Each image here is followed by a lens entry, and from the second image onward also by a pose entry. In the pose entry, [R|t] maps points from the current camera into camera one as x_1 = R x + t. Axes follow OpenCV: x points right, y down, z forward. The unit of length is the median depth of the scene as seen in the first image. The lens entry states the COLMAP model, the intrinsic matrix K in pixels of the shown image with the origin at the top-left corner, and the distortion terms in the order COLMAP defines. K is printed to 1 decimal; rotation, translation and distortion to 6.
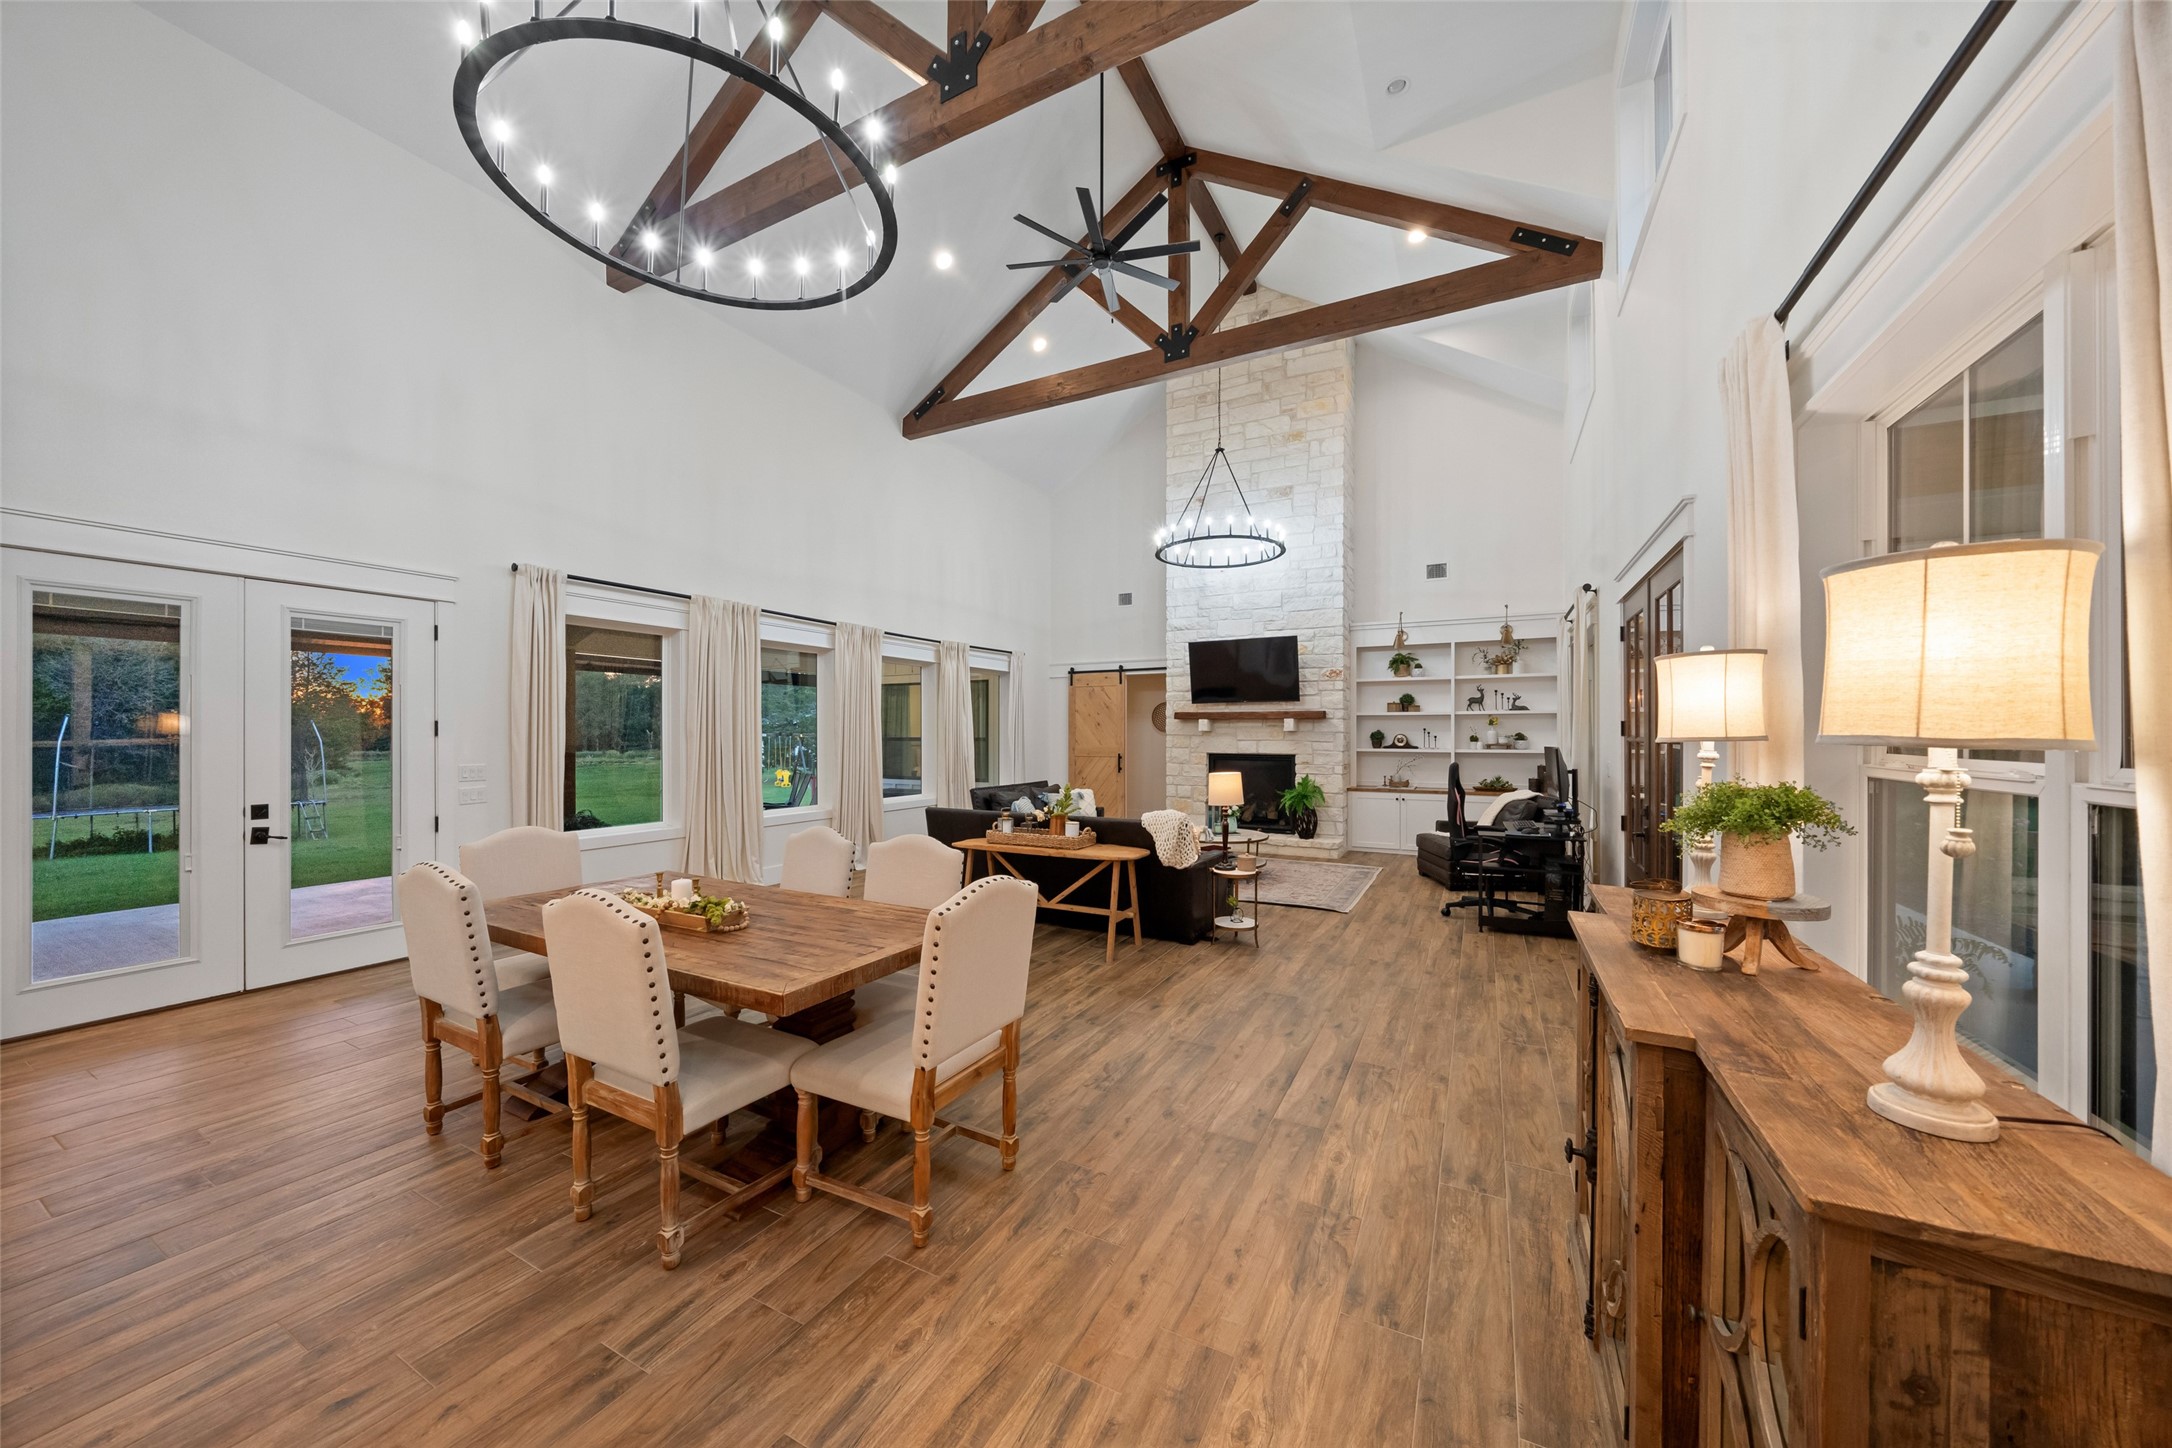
lens RADIAL K [[747.4, 0, 1090.3], [0, 747.4, 736.2], [0, 0, 1]] dist [-0.007190, -0.000161]
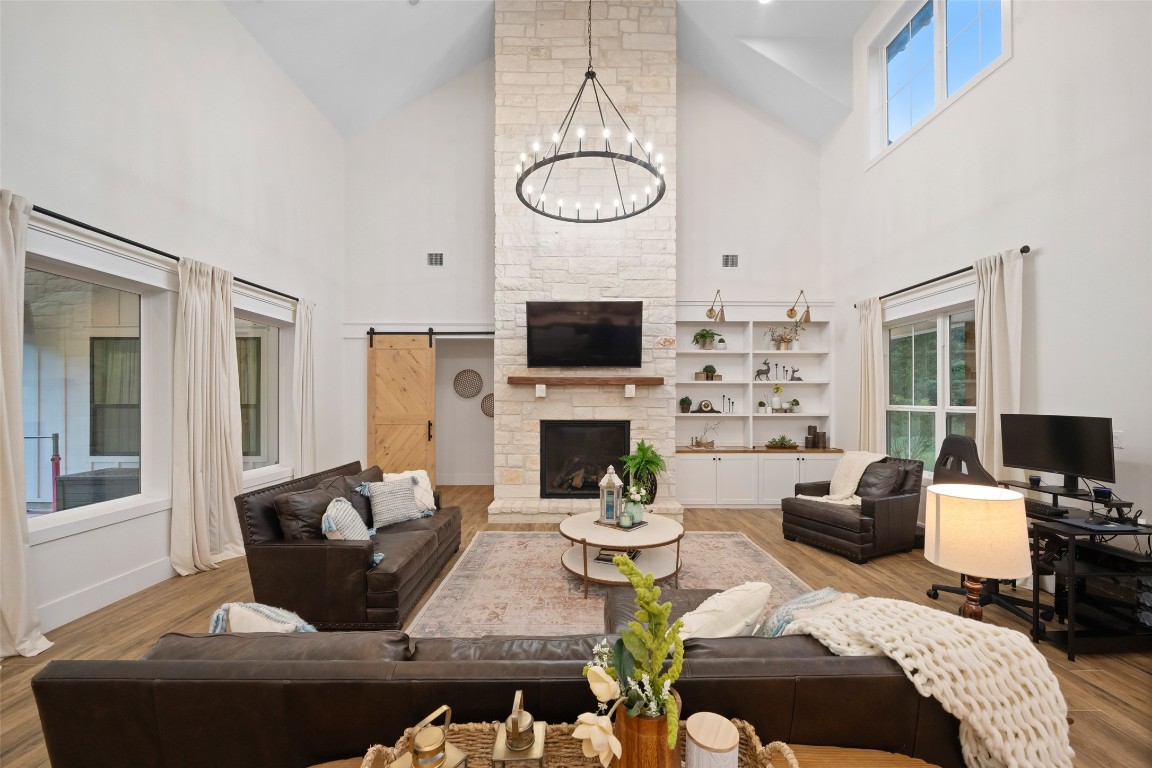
lens RADIAL K [[450.4, 0, 577.3], [0, 450.4, 398.8], [0, 0, 1]] dist [-0.001906, -0.000408]
pose [[0.881633, 0.002602, 0.471928, -0.080739], [0.000682, 0.999977, -0.006787, -0.000575], [-0.471935, 0.006306, 0.881611, 0.504158]]
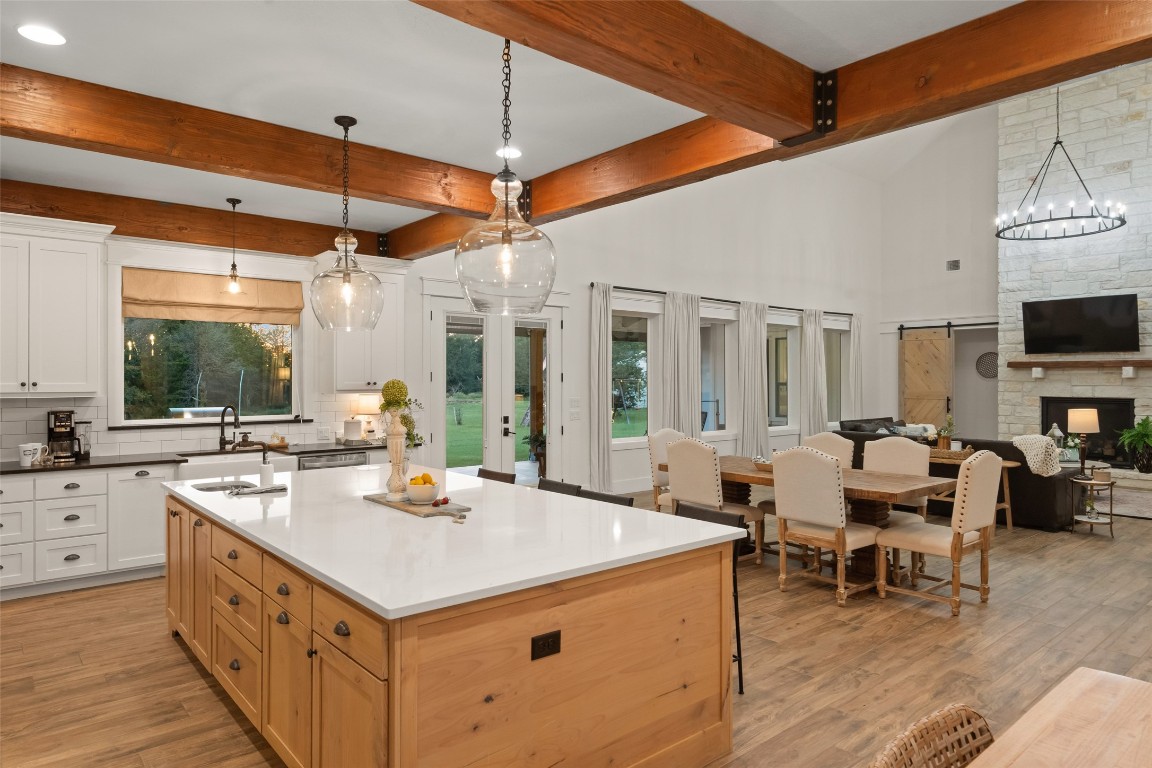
lens RADIAL K [[701.7, 0, 573.2], [0, 701.7, 378.4], [0, 0, 1]] dist [0.001654, -0.000856]
pose [[0.926131, -0.000727, -0.377200, -0.112444], [-0.000840, 0.999992, -0.003990, -0.000665], [0.377200, 0.004012, 0.926123, -0.307092]]
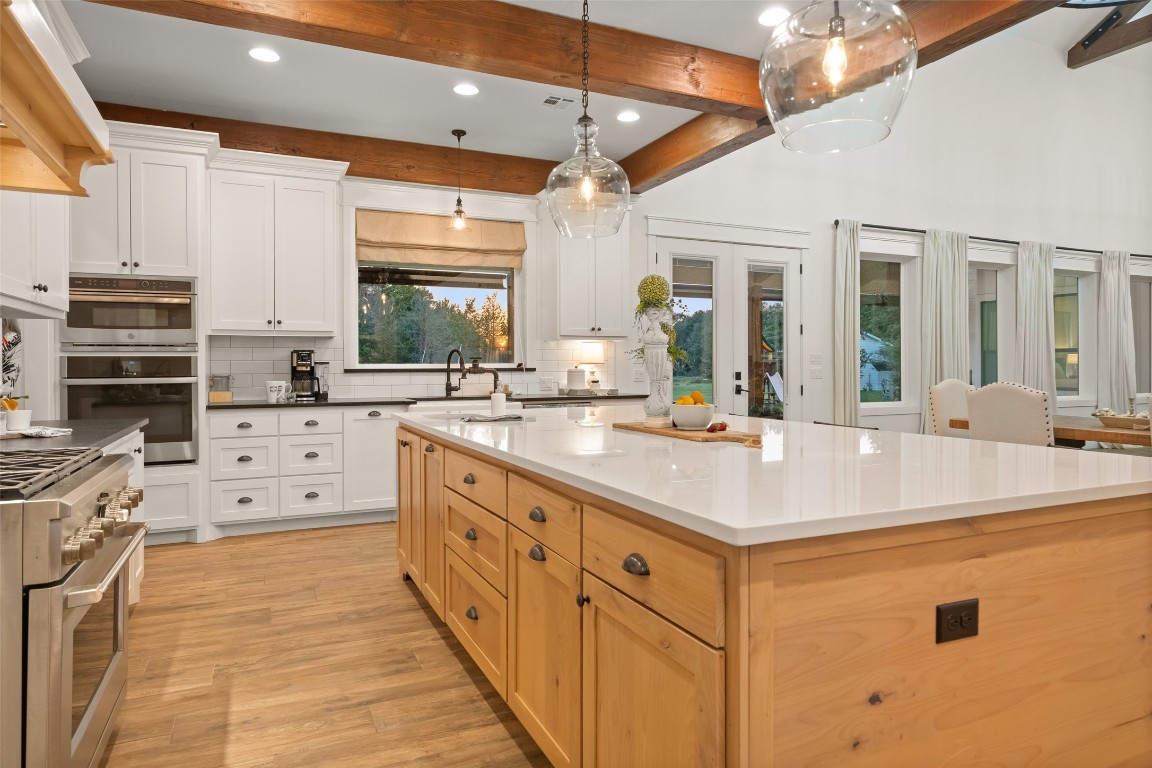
lens RADIAL K [[701.7, 0, 576.8], [0, 701.7, 366.5], [0, 0, 1]] dist [0.001654, -0.000856]
pose [[0.789911, -0.000736, -0.613221, -0.183547], [0.000898, 1.000000, -0.000043, 0.036209], [0.613220, -0.000517, 0.789912, -0.252160]]
